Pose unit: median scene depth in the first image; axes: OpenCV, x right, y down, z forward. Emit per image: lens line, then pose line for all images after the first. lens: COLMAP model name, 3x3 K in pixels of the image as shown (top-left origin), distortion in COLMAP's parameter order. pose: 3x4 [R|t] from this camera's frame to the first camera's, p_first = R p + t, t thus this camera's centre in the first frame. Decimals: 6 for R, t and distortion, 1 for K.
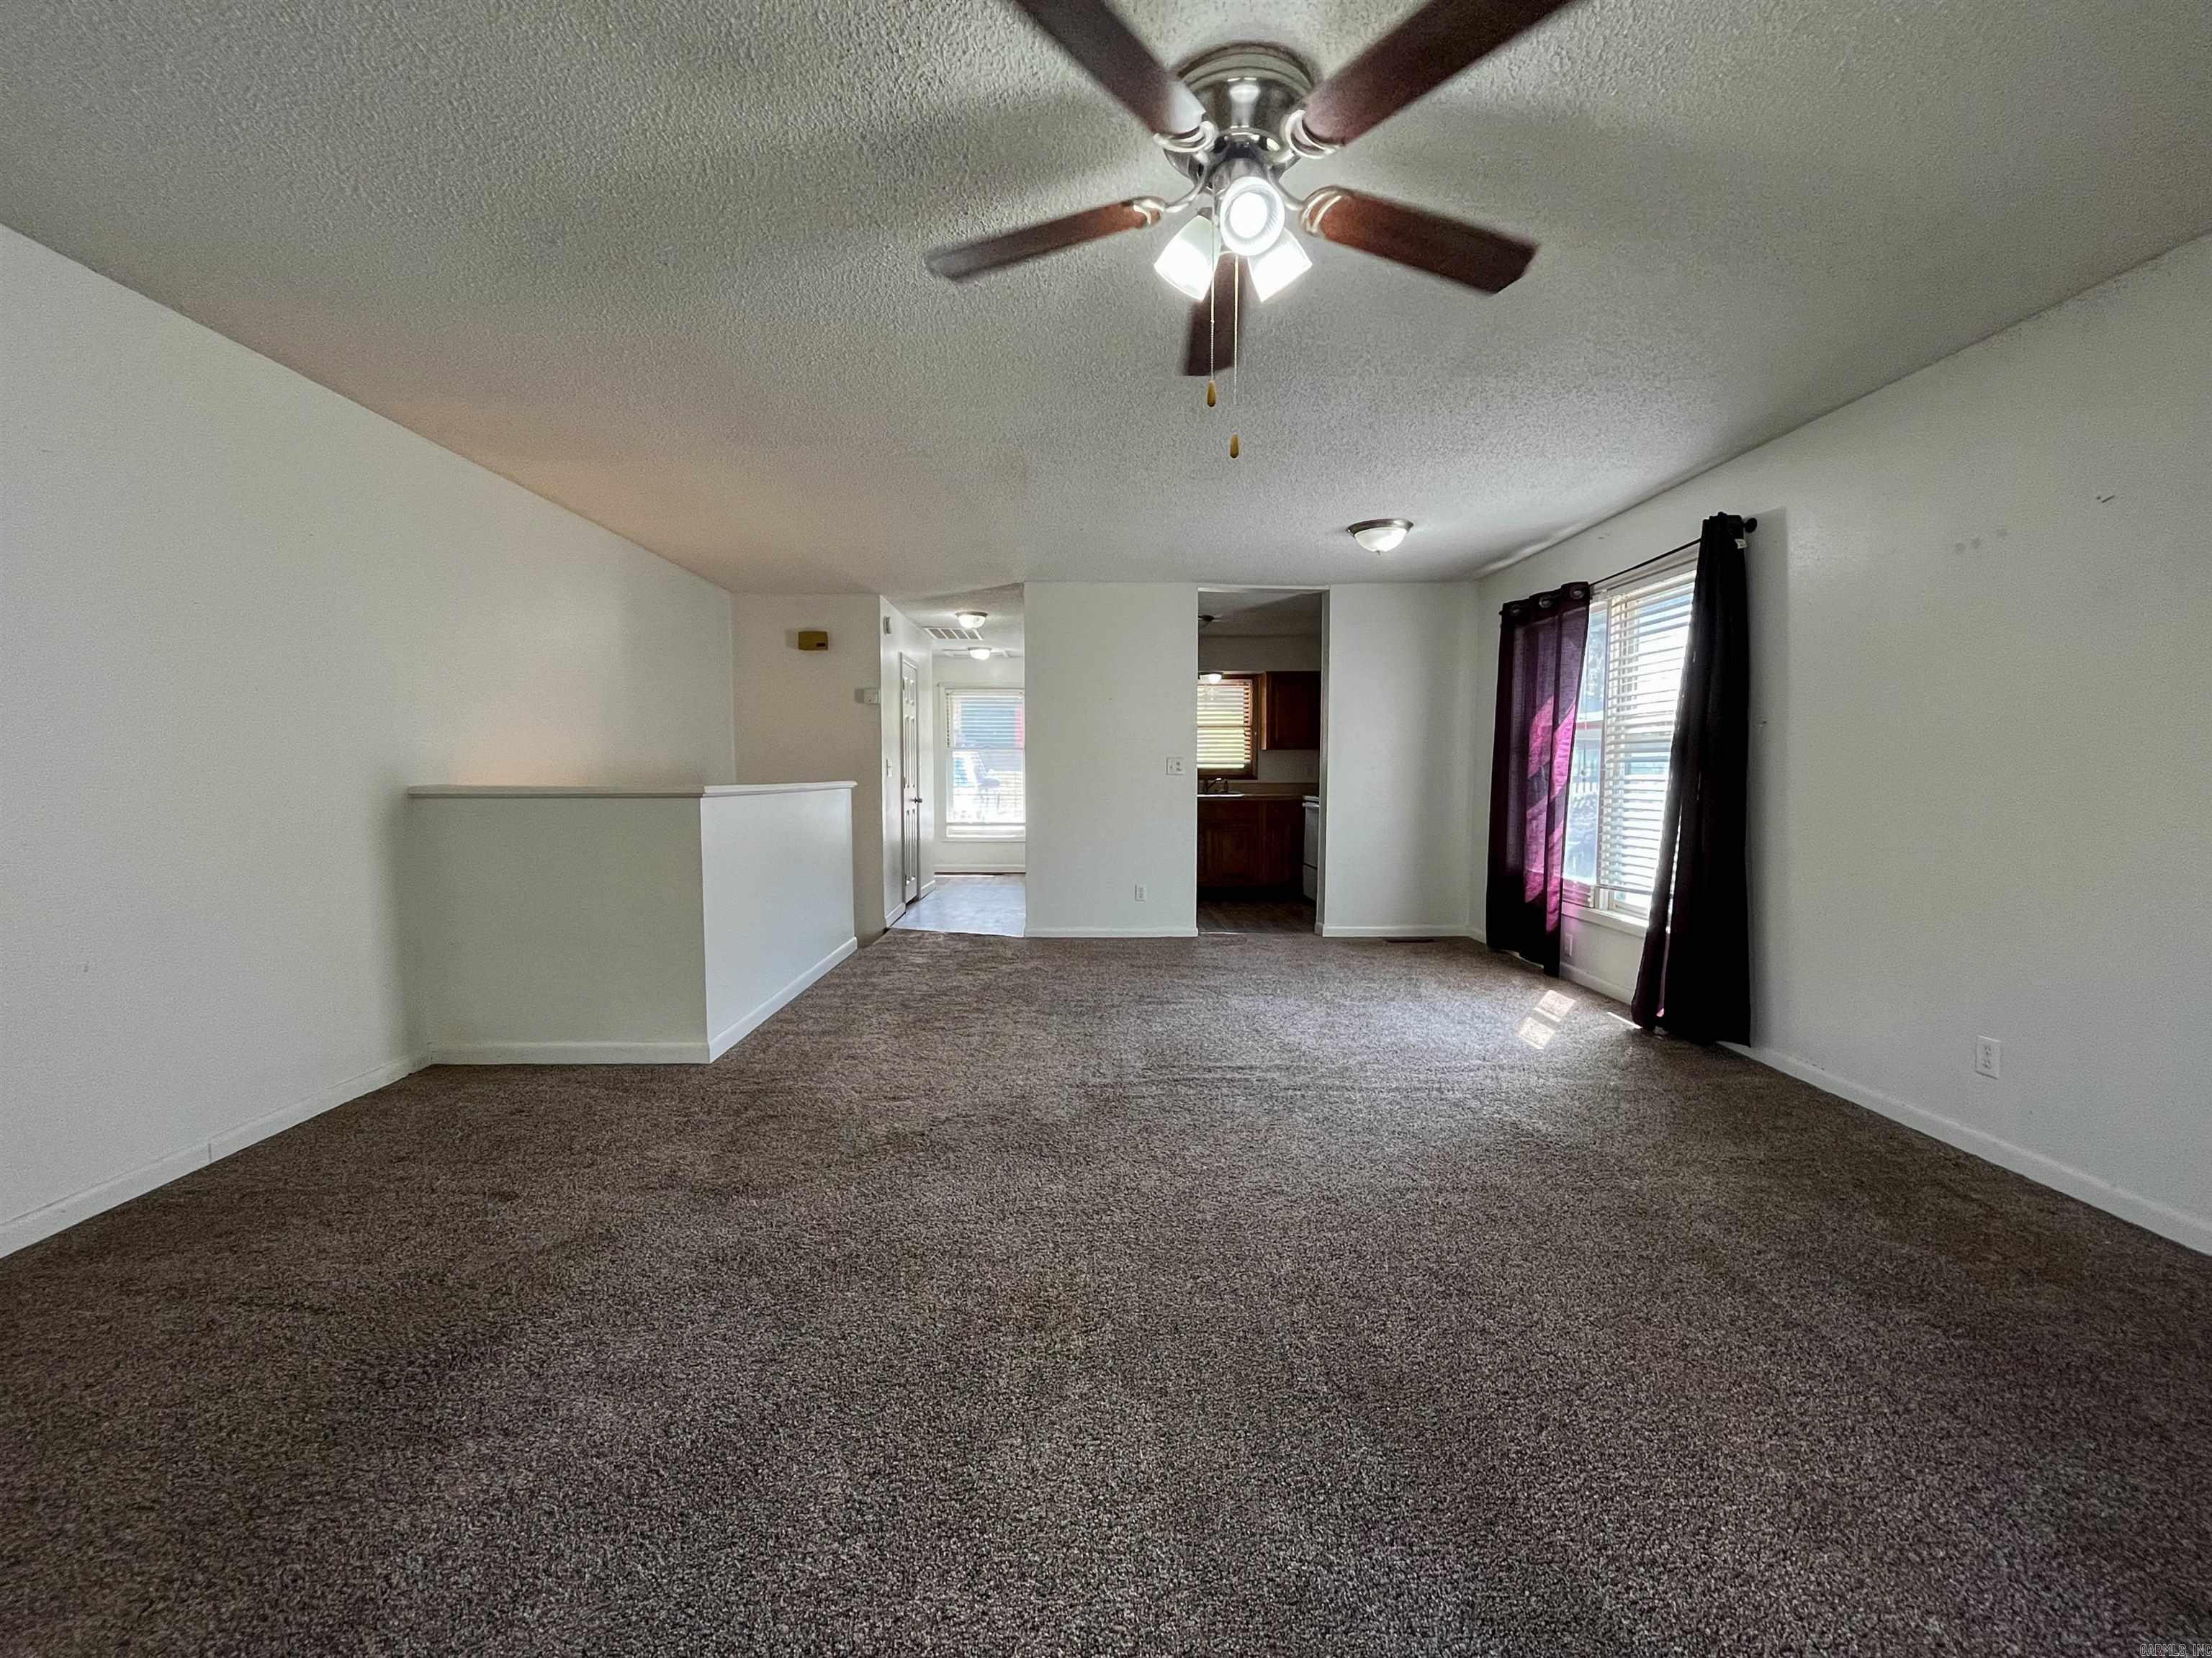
lens RADIAL K [[895.1, 0, 1096.3], [0, 895.1, 858.5], [0, 0, 1]] dist [-0.006499, 0.000129]
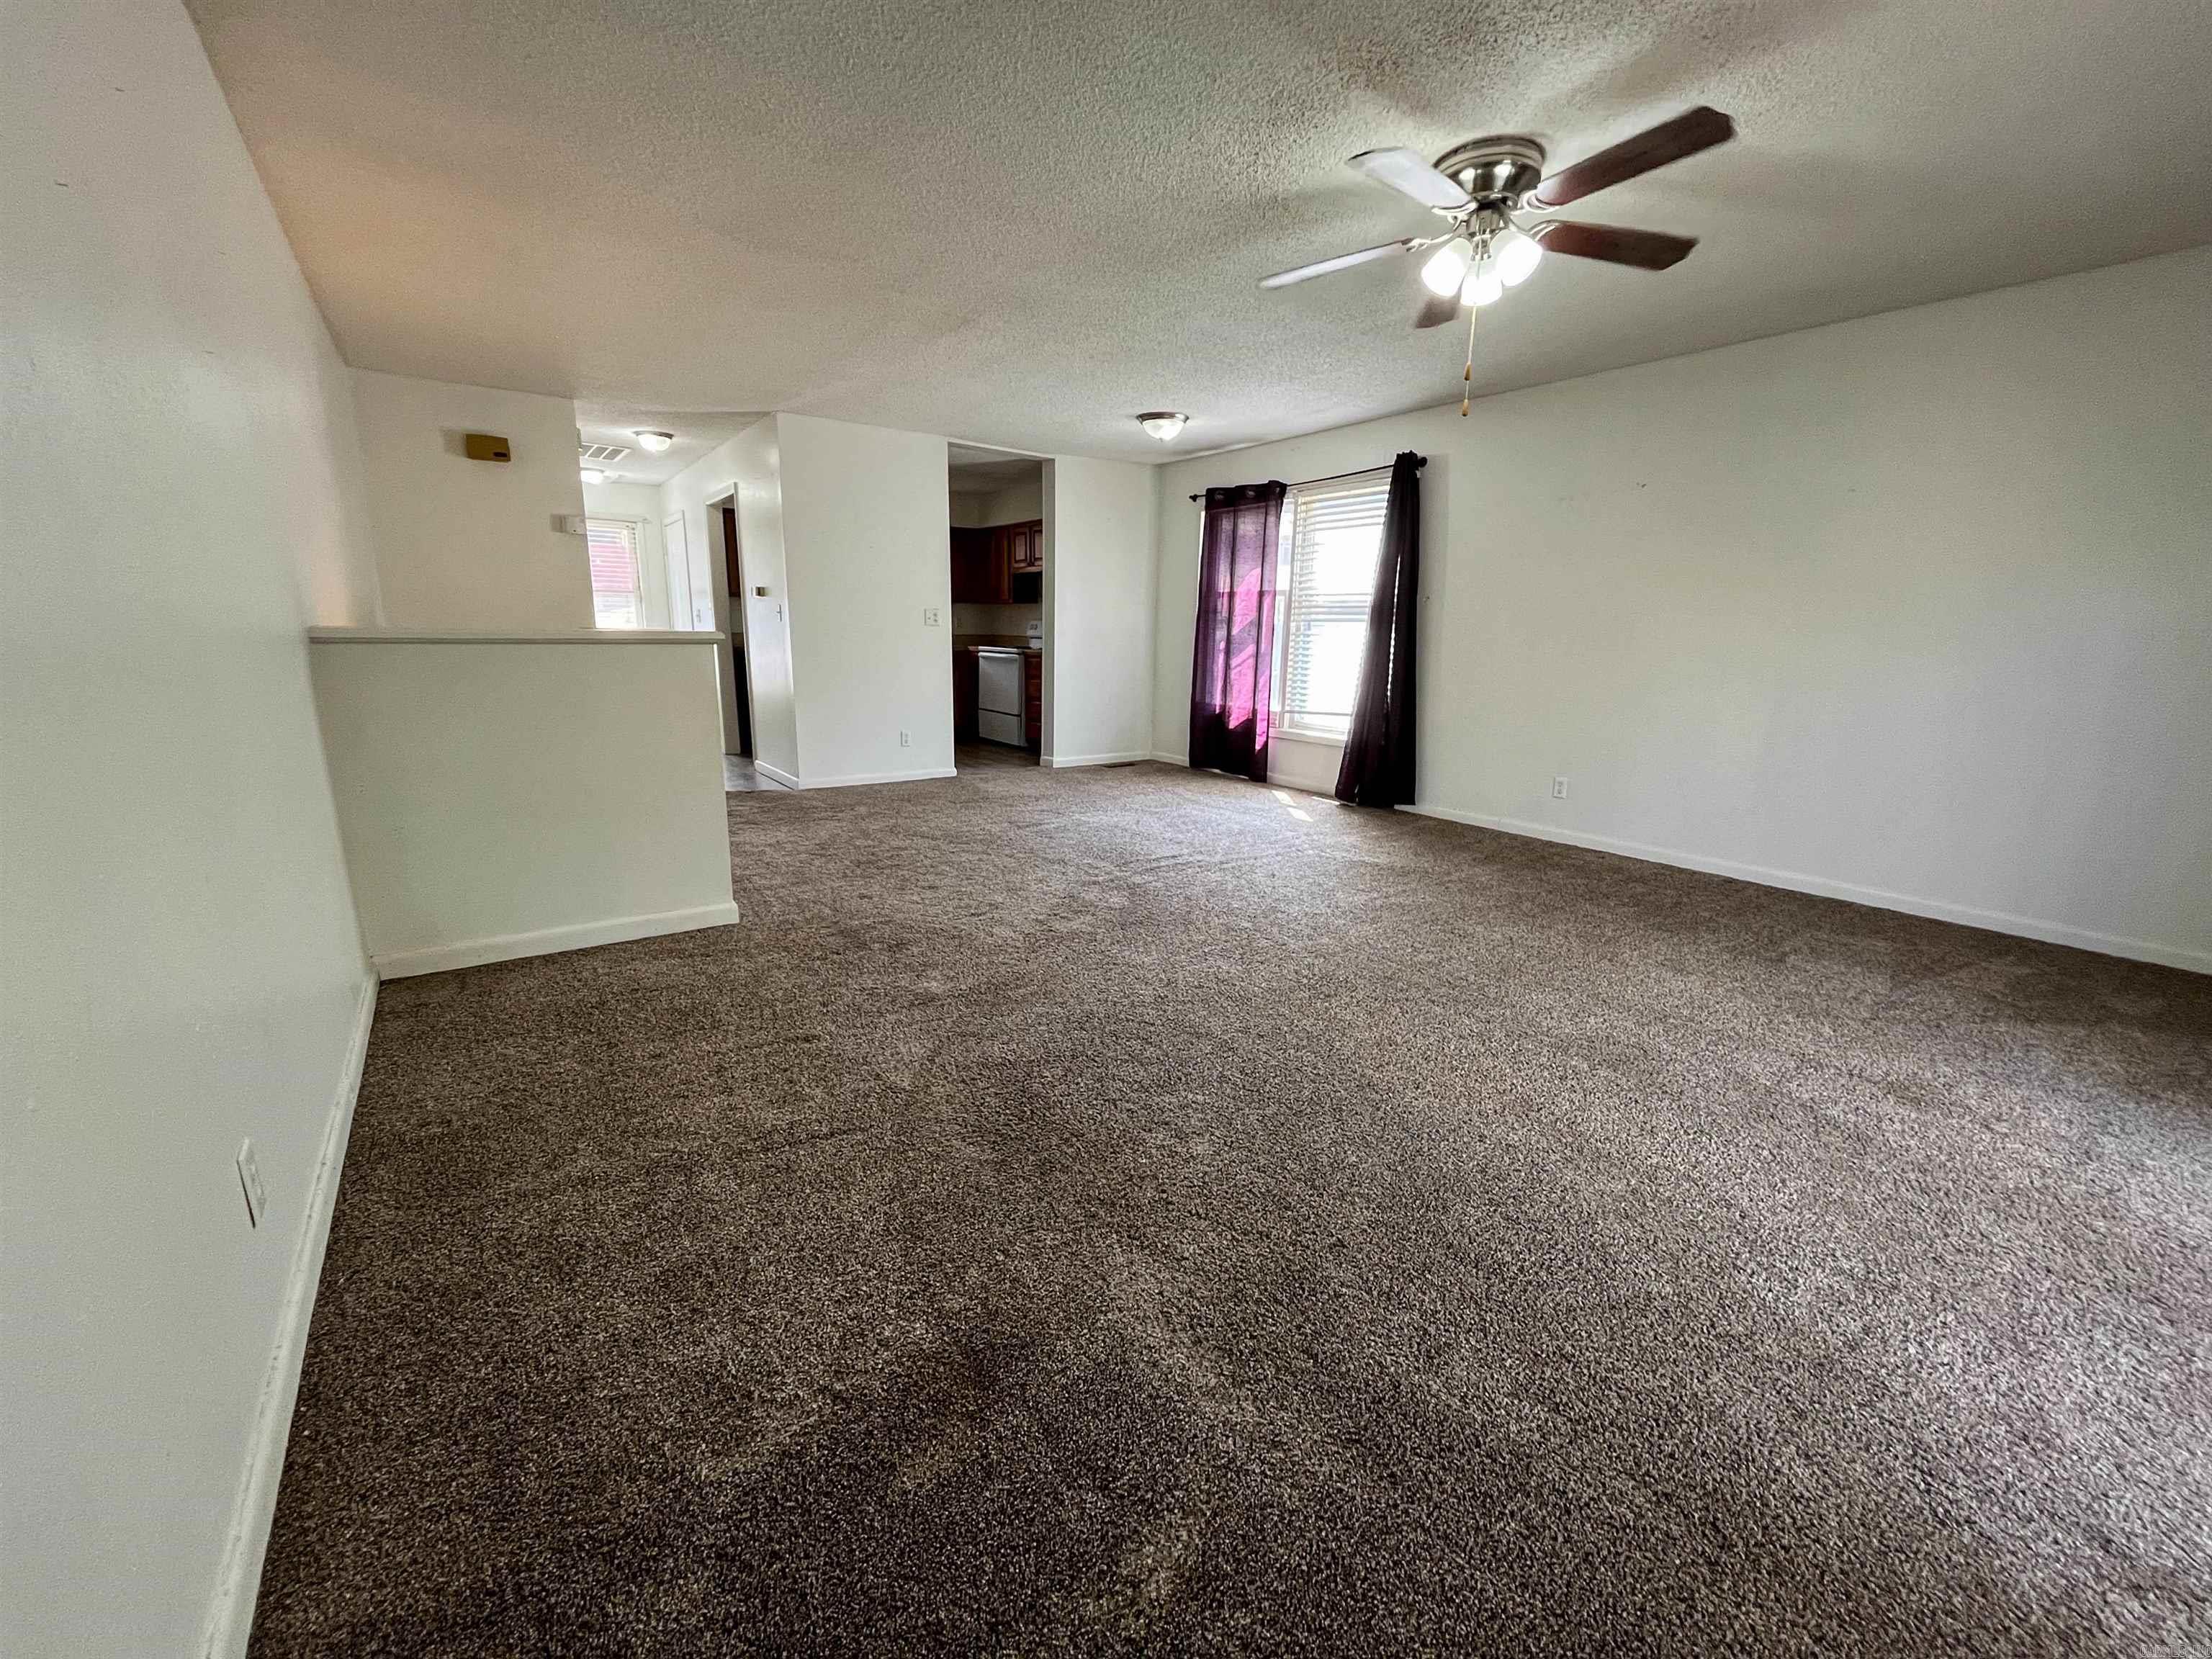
lens RADIAL K [[887.7, 0, 1100.7], [0, 887.7, 833.7], [0, 0, 1]] dist [-0.005497, -0.000468]
pose [[0.828932, -0.112995, 0.547817, -0.546833], [0.039406, 0.988747, 0.144316, 0.010393], [-0.557960, -0.098040, 0.824057, 0.002613]]
